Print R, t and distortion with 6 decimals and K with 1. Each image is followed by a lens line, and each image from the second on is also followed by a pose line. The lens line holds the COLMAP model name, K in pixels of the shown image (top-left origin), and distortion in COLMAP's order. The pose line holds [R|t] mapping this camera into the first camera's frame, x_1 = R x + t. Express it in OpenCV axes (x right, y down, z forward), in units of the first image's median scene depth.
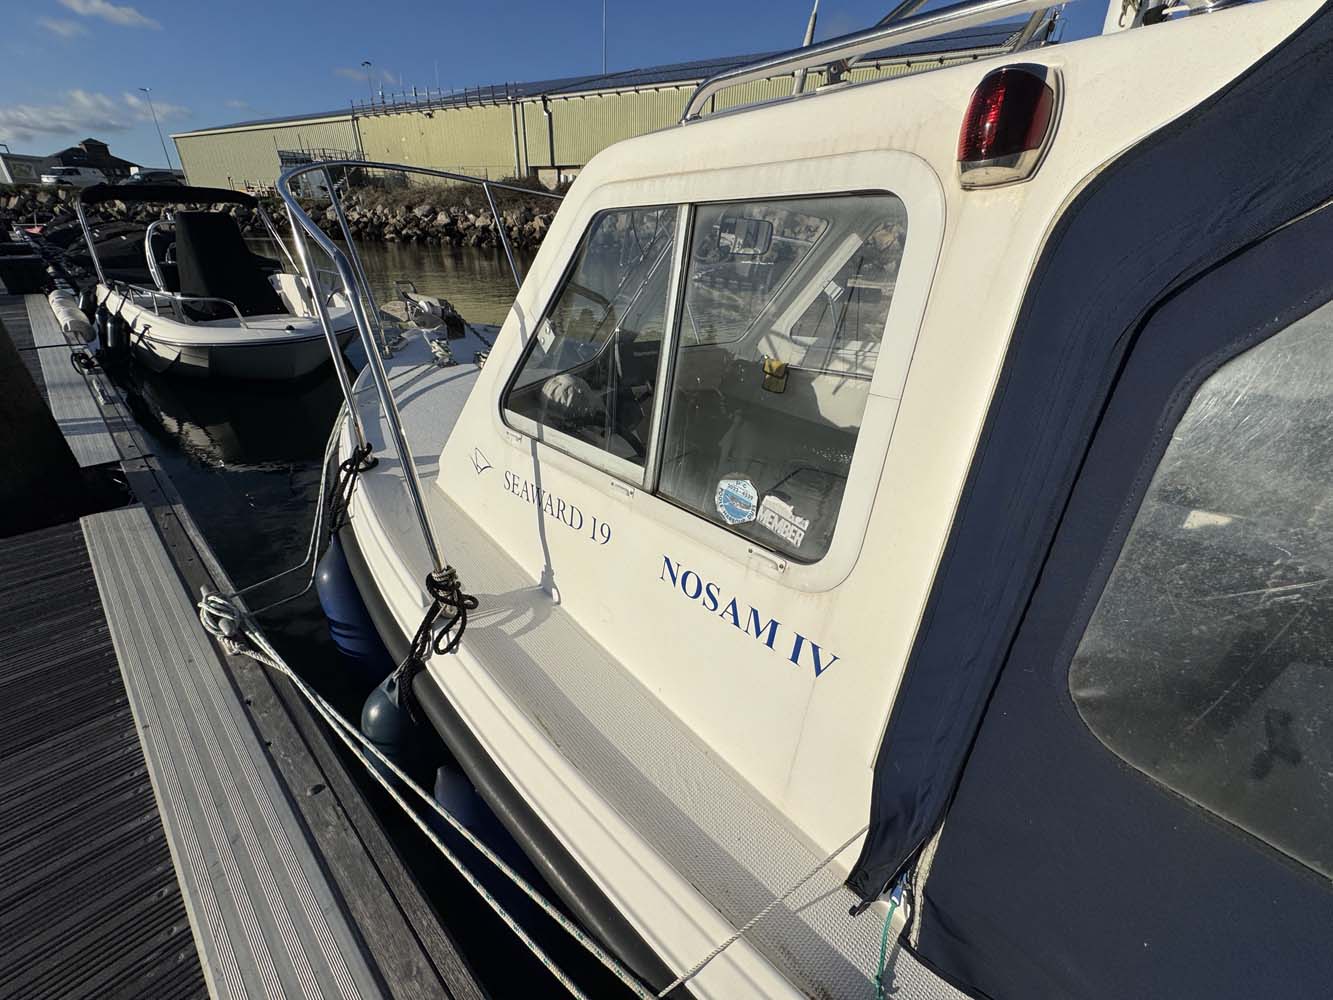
lens RADIAL K [[529.3, 0, 675.6], [0, 529.3, 502.2], [0, 0, 1]] dist [-0.005151, 0.000581]
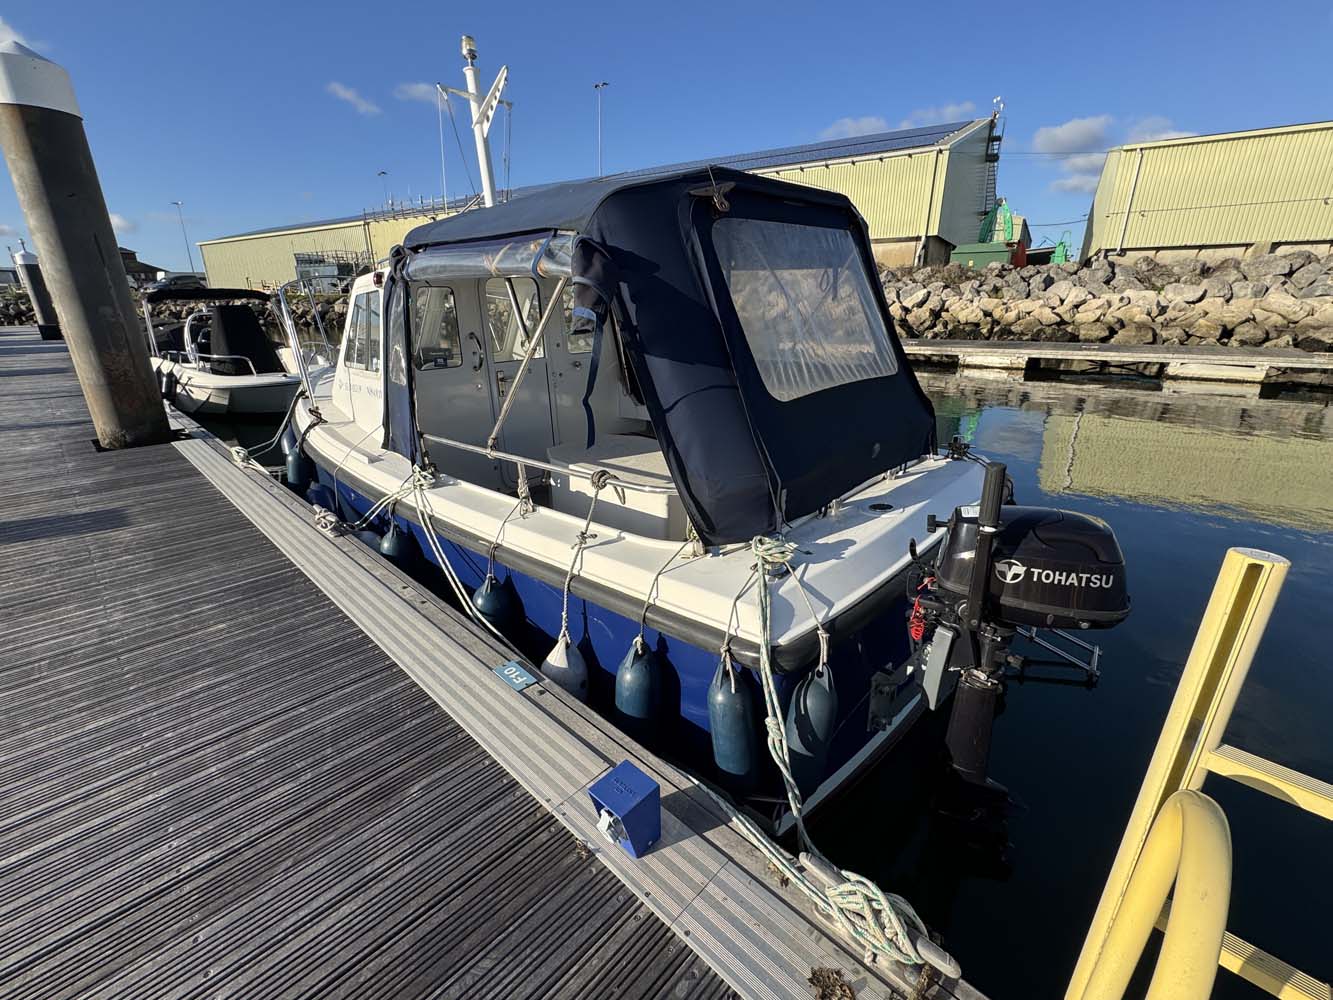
lens RADIAL K [[562.9, 0, 669.0], [0, 562.9, 505.1], [0, 0, 1]] dist [-0.006125, 0.001209]
pose [[0.999315, -0.023984, -0.028188, 0.324618], [0.019709, 0.989495, -0.143220, 0.230677], [0.031327, 0.142567, 0.989289, -0.398090]]
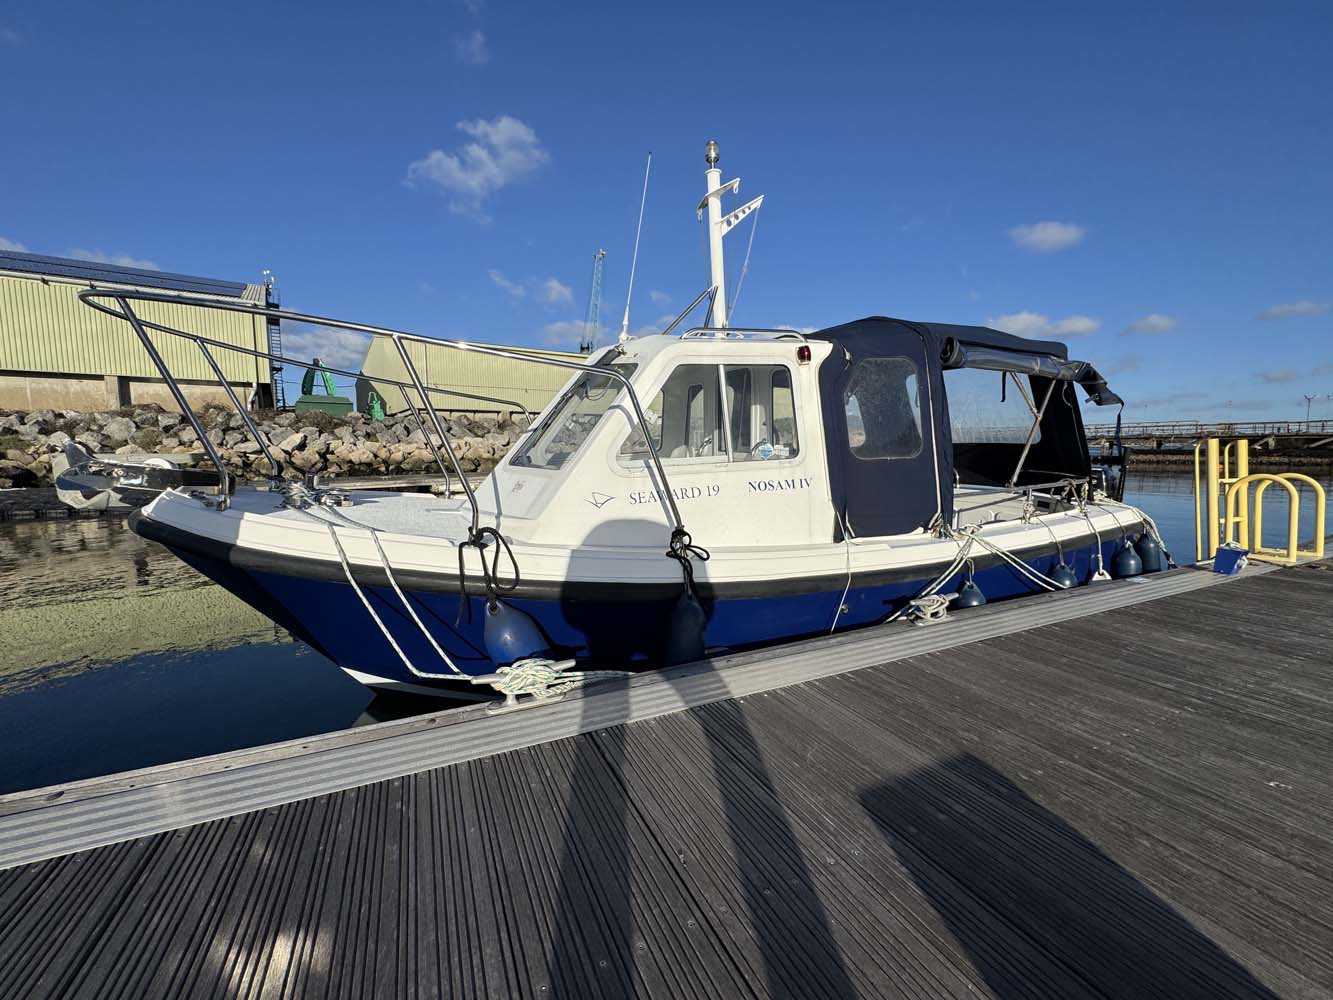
lens RADIAL K [[529.3, 0, 657.9], [0, 529.3, 523.1], [0, 0, 1]] dist [-0.005151, 0.000581]
pose [[0.408178, -0.155830, 0.899504, -0.445474], [0.445420, 0.894075, -0.047233, 0.035437], [-0.796864, 0.419937, 0.434351, 0.050852]]
